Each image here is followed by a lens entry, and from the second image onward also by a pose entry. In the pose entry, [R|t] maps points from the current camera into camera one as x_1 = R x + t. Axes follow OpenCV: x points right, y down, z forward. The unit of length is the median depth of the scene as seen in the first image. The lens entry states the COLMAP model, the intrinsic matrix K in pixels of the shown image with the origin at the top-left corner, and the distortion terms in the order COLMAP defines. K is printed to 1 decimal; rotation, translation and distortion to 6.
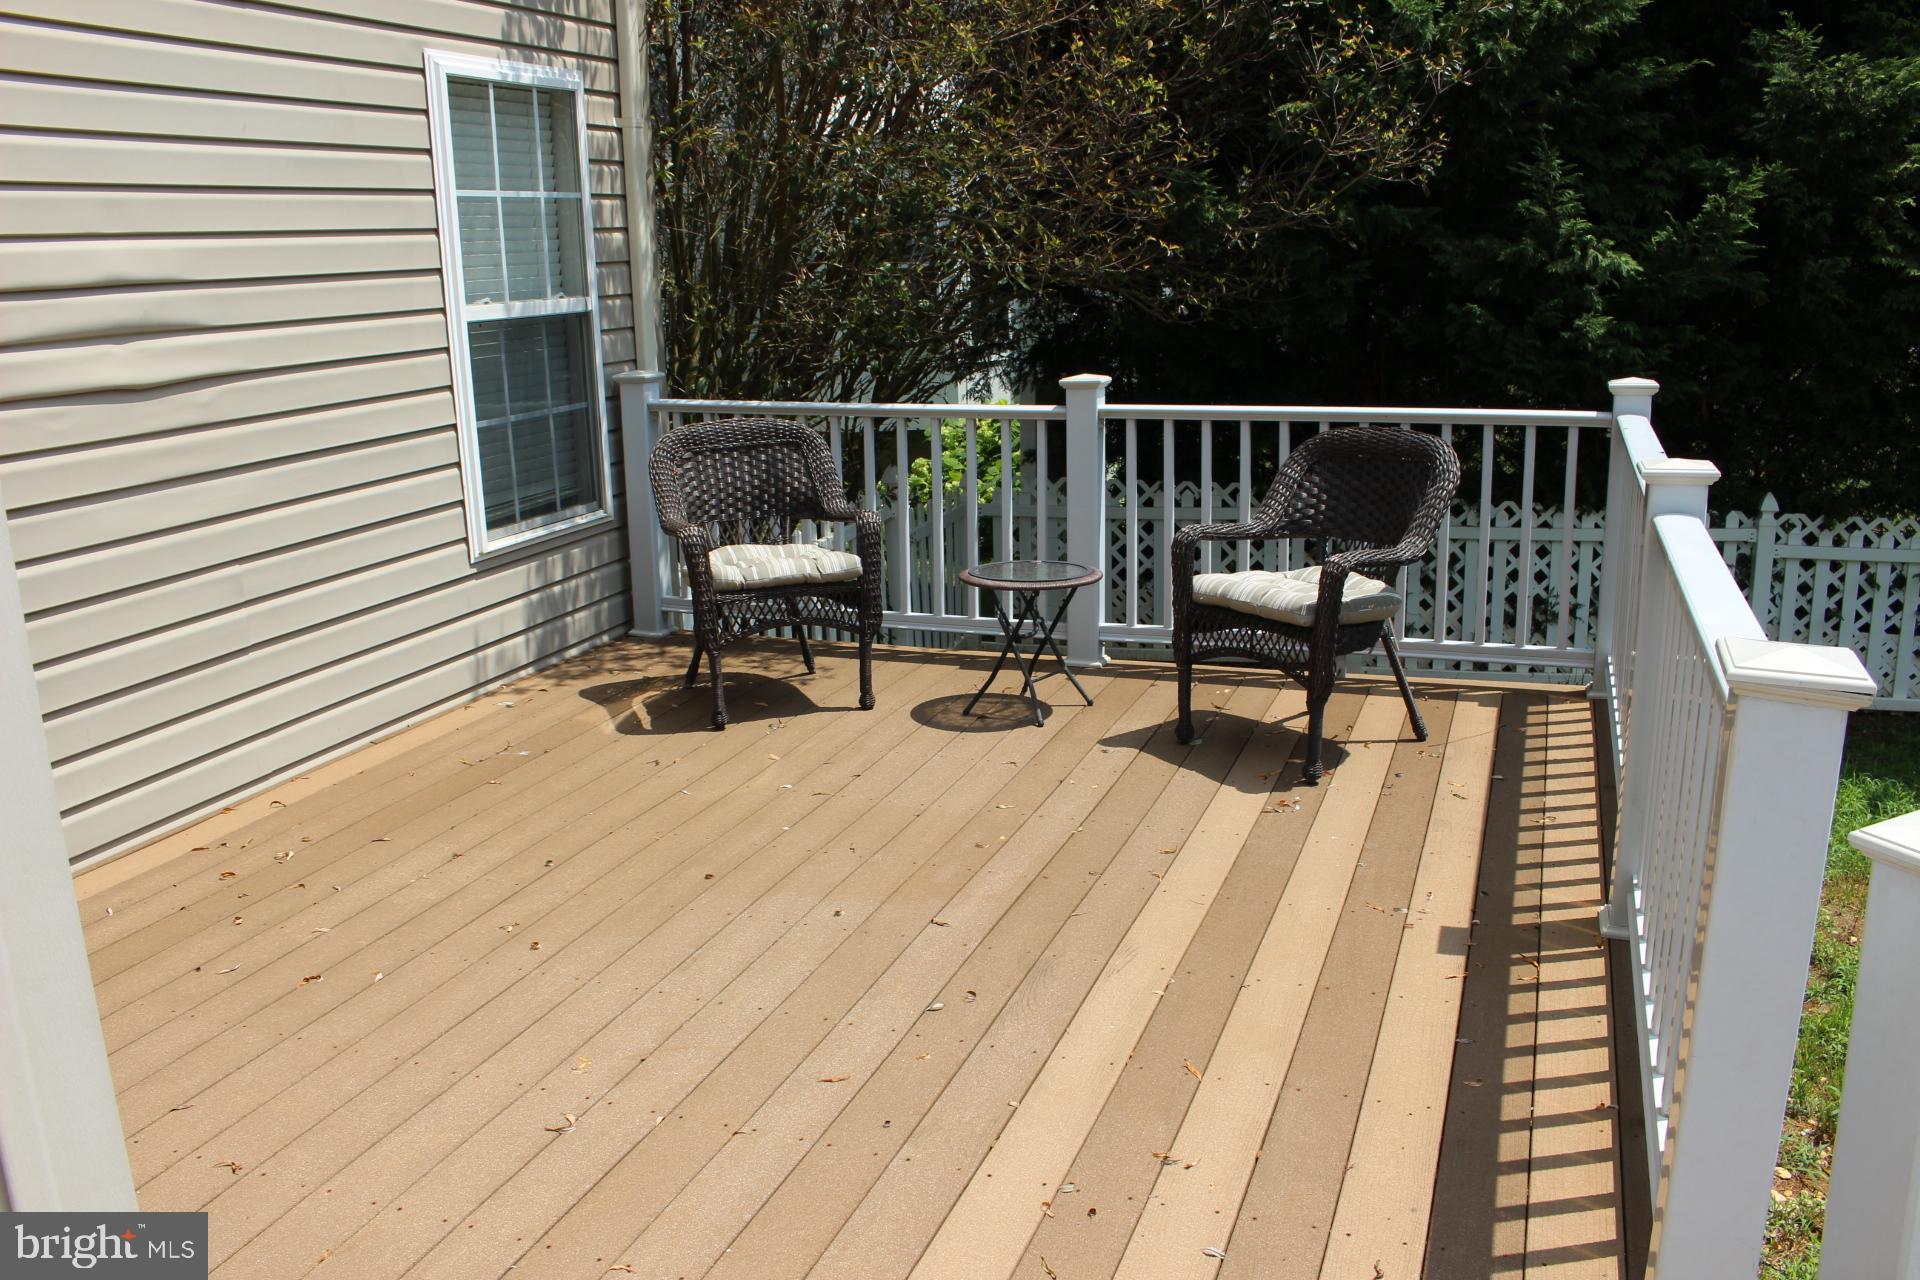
lens RADIAL K [[1587.6, 0, 956.5], [0, 1587.6, 639.3], [0, 0, 1]] dist [-0.149848, 0.133147]
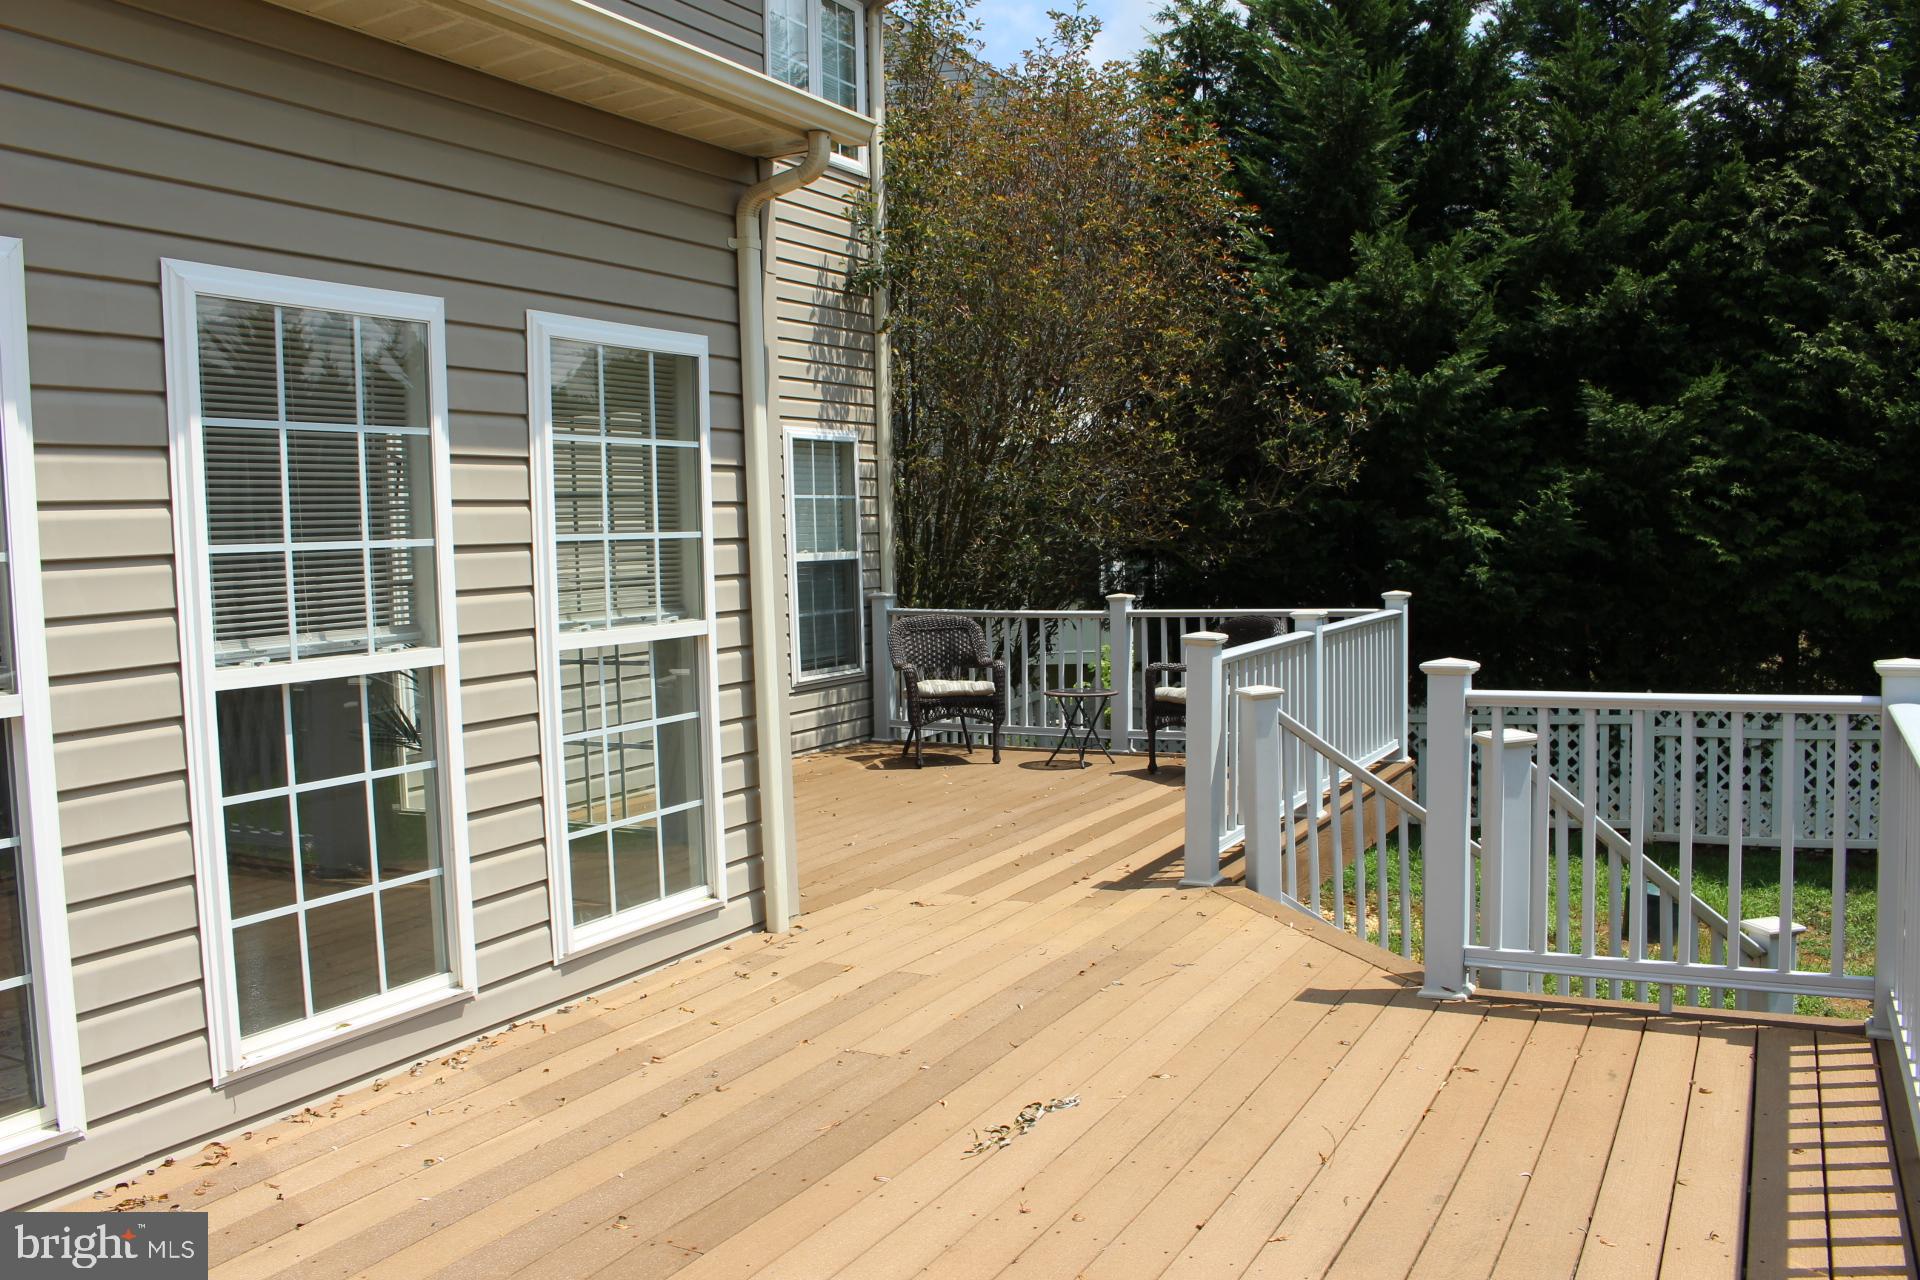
lens RADIAL K [[1531.2, 0, 960.0], [0, 1531.2, 640.0], [0, 0, 1]] dist [-0.139097, 0.097718]
pose [[0.990914, 0.010352, -0.134094, 0.135612], [-0.032869, 0.985440, -0.166816, 0.191845], [0.130415, 0.169708, 0.976827, -0.771157]]
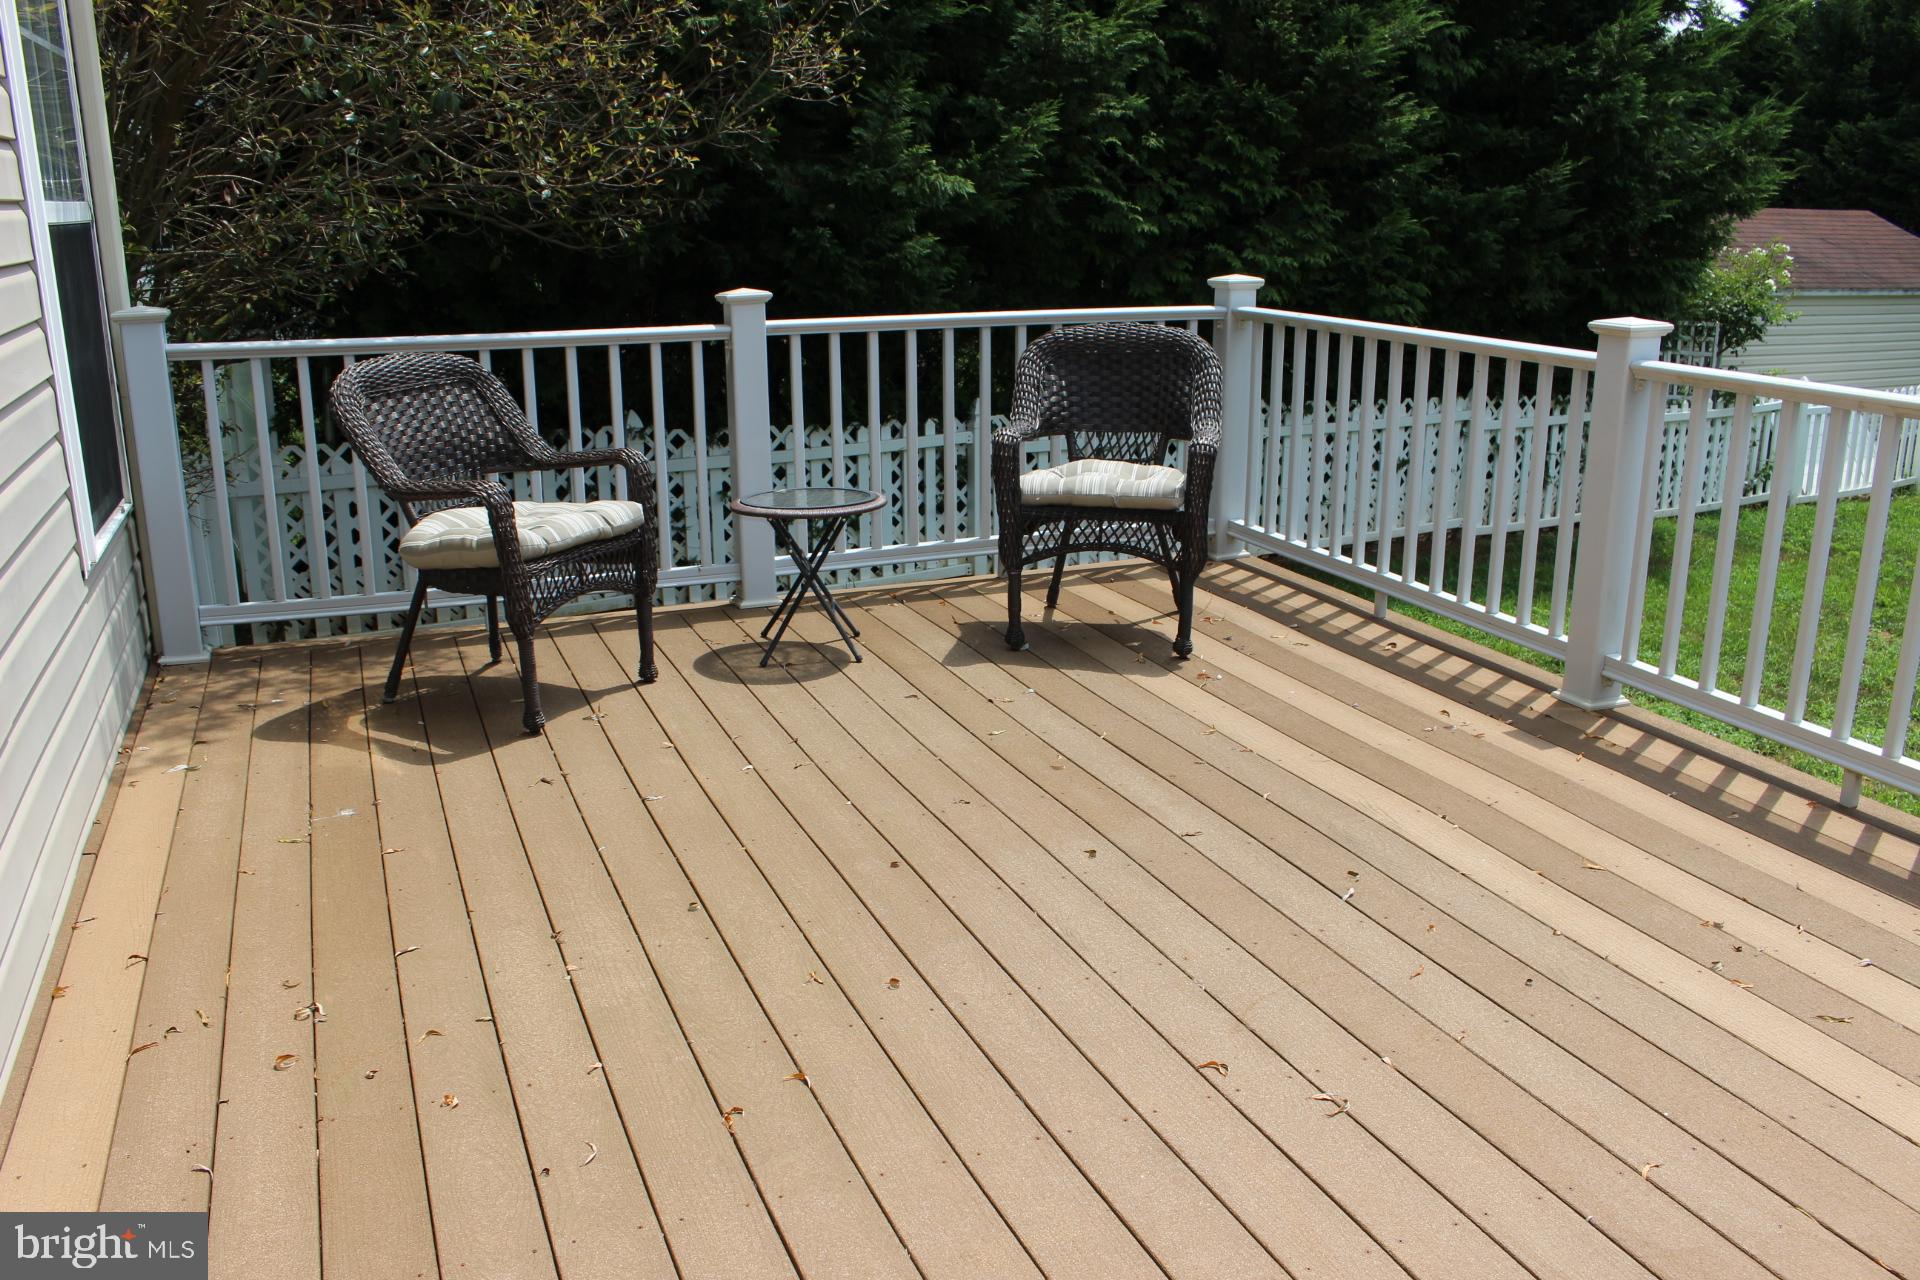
lens RADIAL K [[1602.8, 0, 960.0], [0, 1602.8, 640.0], [0, 0, 1]] dist [-0.150056, 0.117185]
pose [[0.742379, -0.156309, 0.651492, -0.458846], [0.141809, 0.987032, 0.075221, -0.017953], [-0.654801, 0.036545, 0.754918, 0.229163]]
